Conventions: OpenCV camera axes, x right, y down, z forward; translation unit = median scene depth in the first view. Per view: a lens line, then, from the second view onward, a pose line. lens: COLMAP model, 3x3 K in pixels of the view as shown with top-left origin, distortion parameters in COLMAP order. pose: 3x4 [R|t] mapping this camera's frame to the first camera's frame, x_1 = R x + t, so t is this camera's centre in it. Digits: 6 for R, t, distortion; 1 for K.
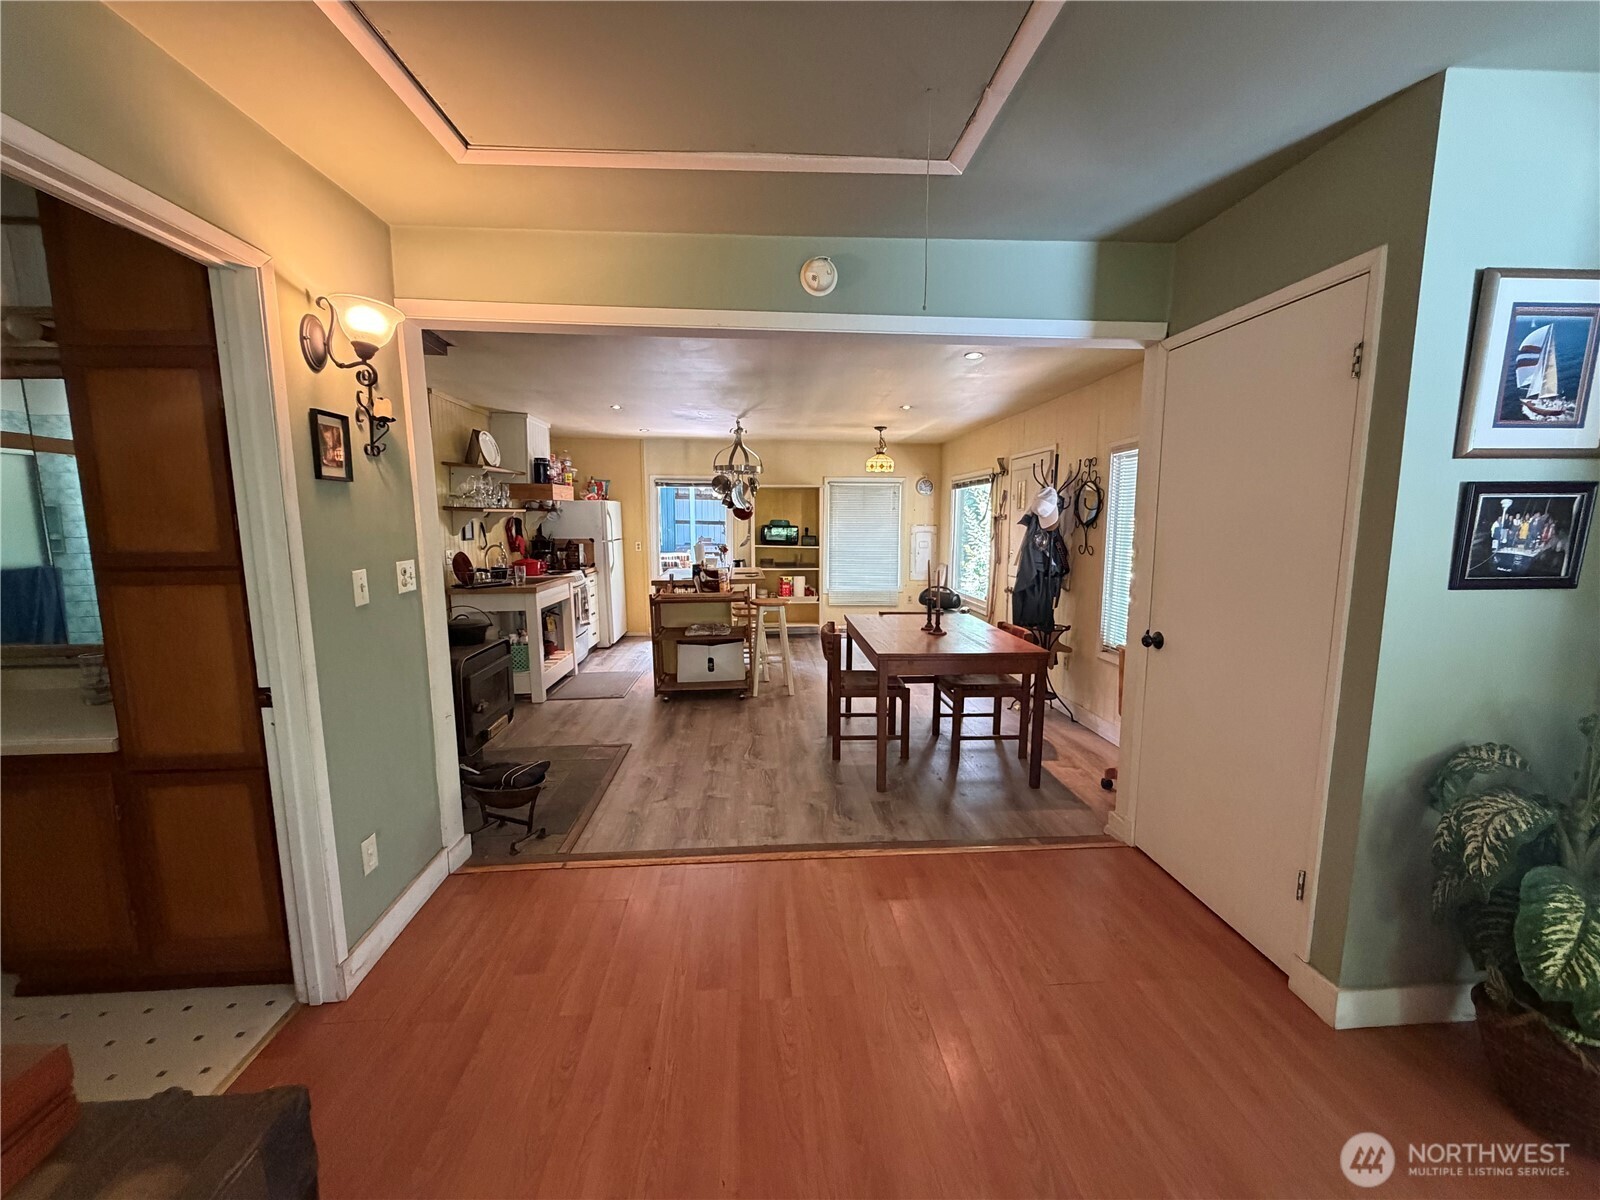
lens RADIAL K [[639.8, 0, 797.6], [0, 639.8, 600.2], [0, 0, 1]] dist [0.000829, -0.000214]
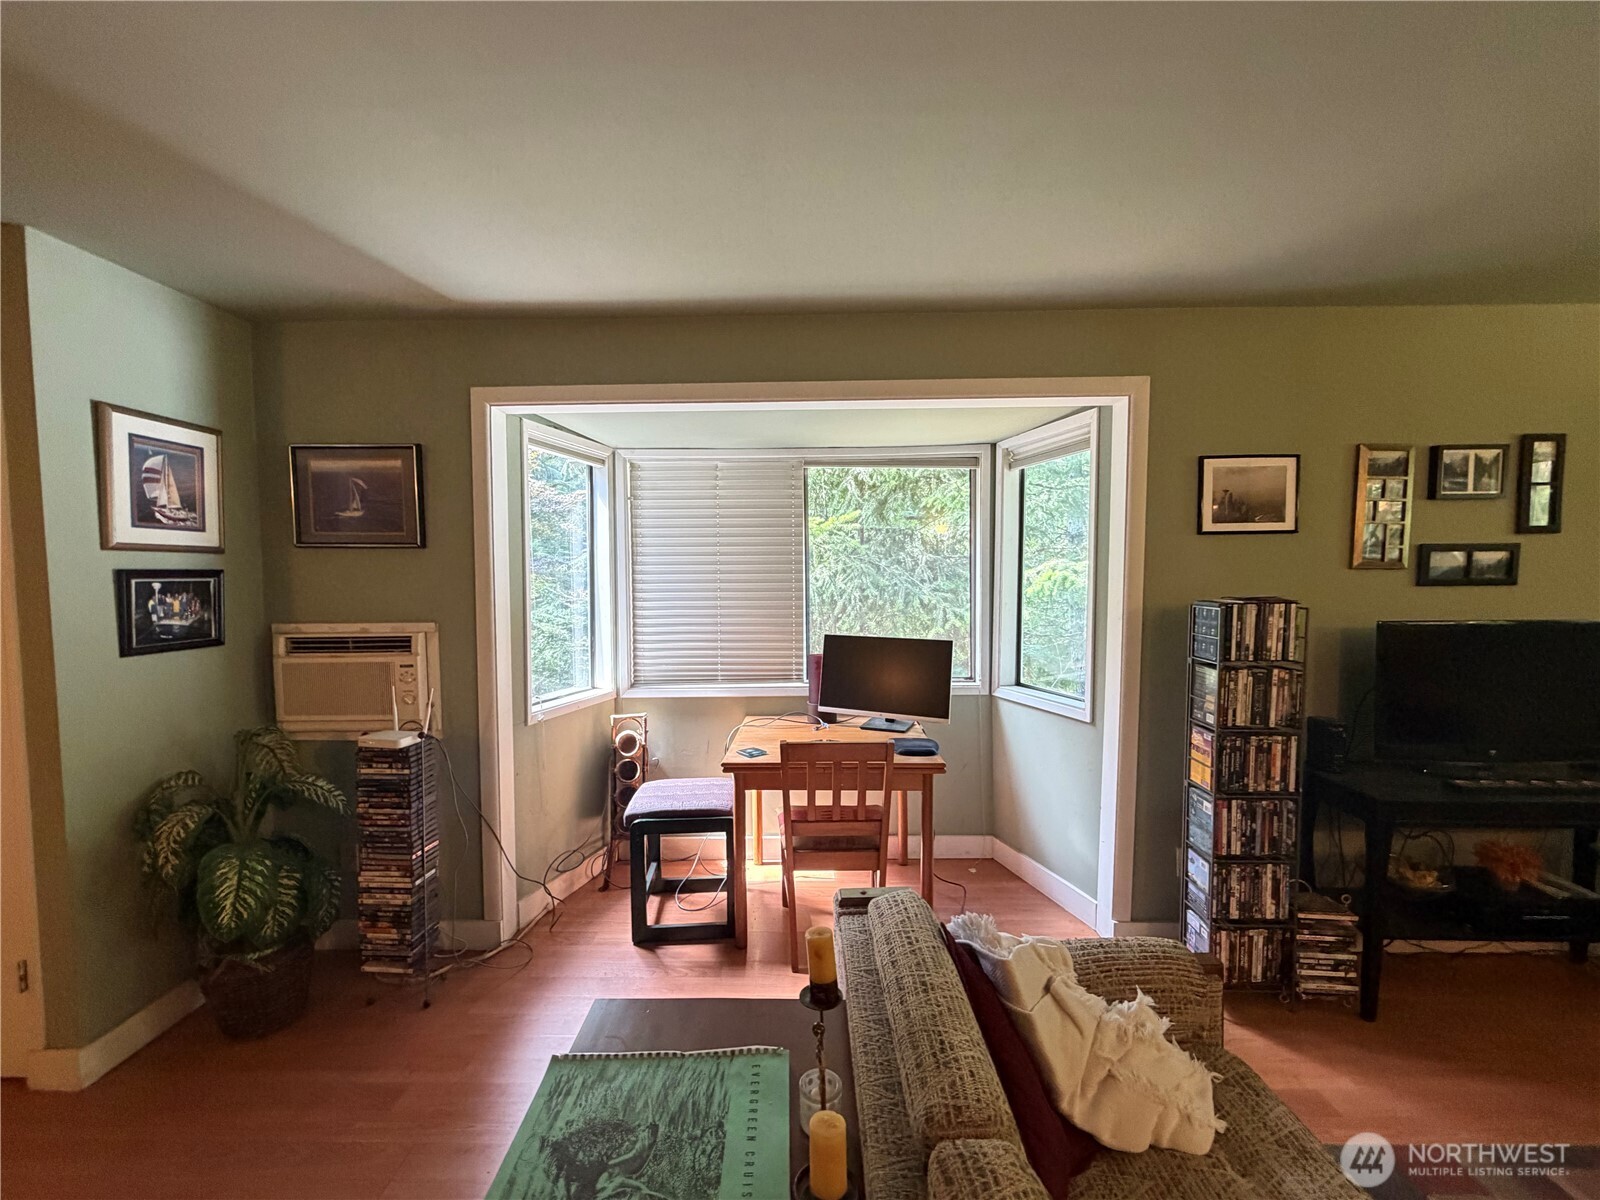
lens RADIAL K [[639.8, 0, 797.2], [0, 639.8, 601.6], [0, 0, 1]] dist [0.000829, -0.000214]
pose [[0.089757, -0.041419, 0.995102, -0.060625], [0.141356, 0.989550, 0.028437, 0.025947], [-0.985881, 0.138111, 0.094674, -0.393823]]
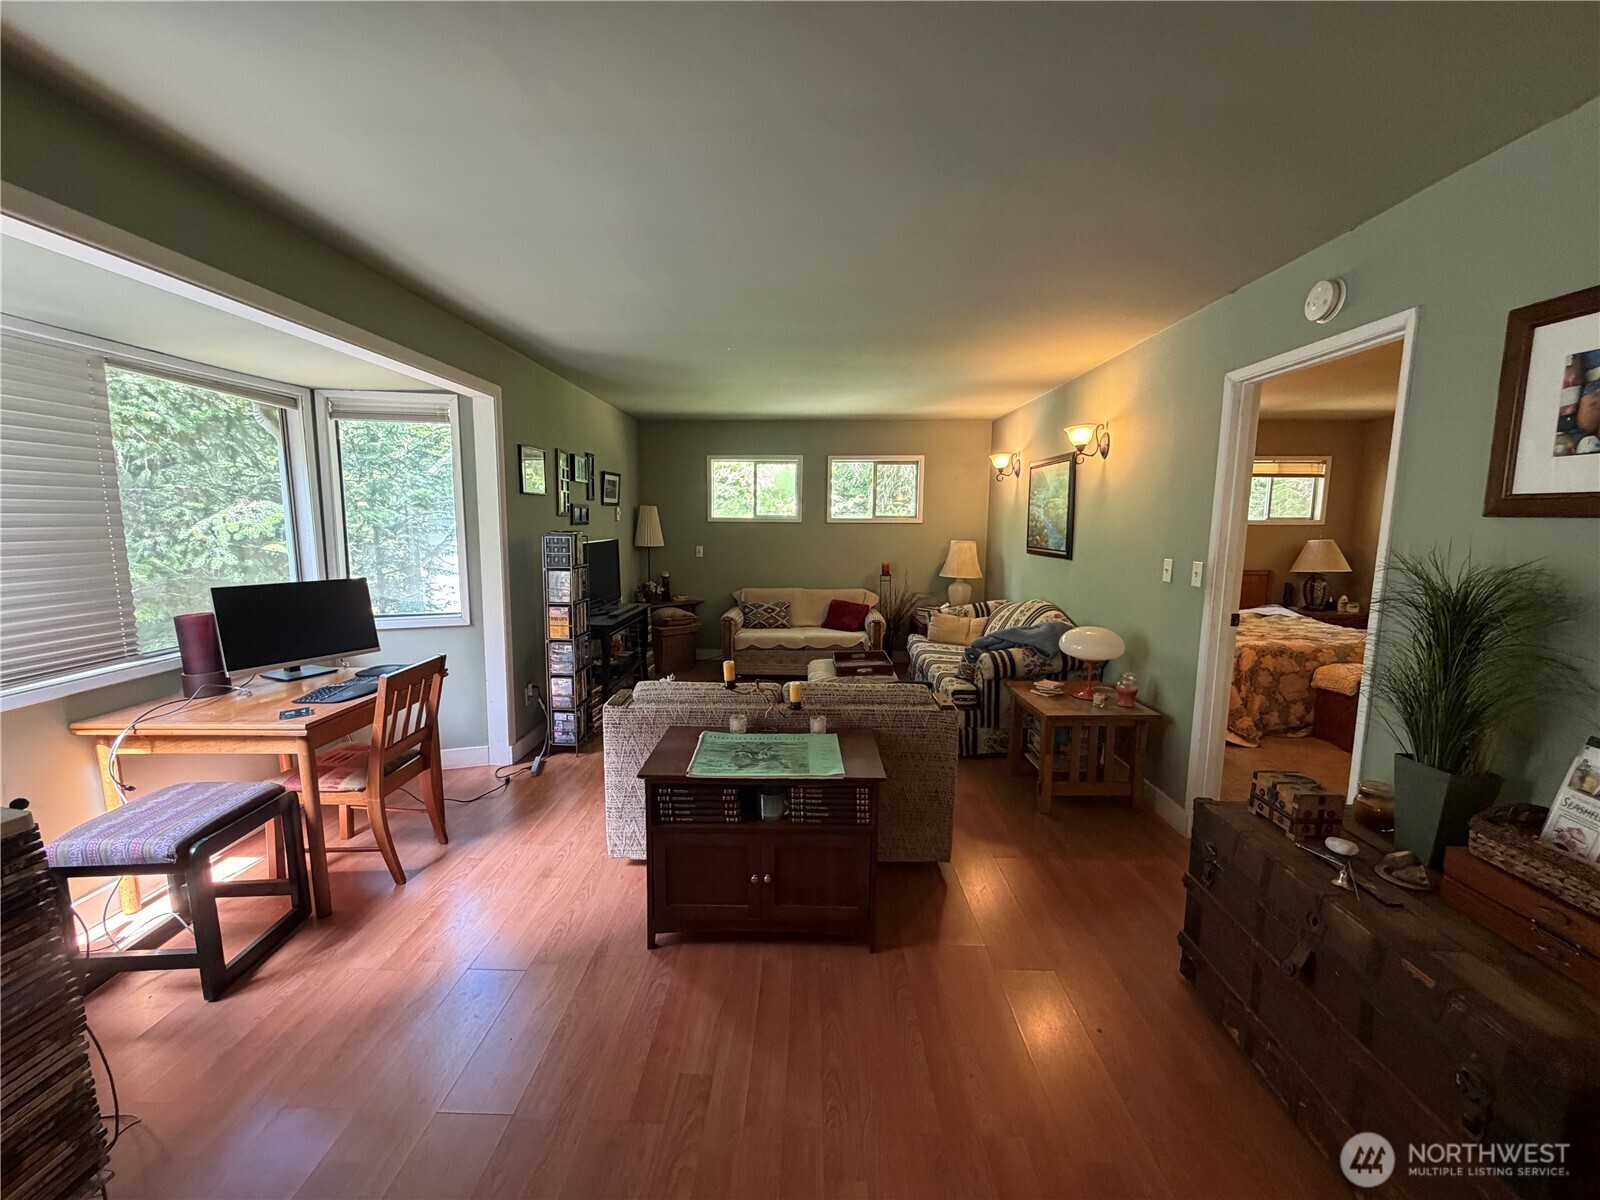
lens RADIAL K [[639.8, 0, 794.1], [0, 639.8, 602.8], [0, 0, 1]] dist [0.000829, -0.000214]
pose [[-0.994889, -0.016158, 0.099676, 0.135110], [0.010731, 0.964607, 0.263472, -0.108665], [-0.100406, 0.263195, -0.959503, 0.592119]]
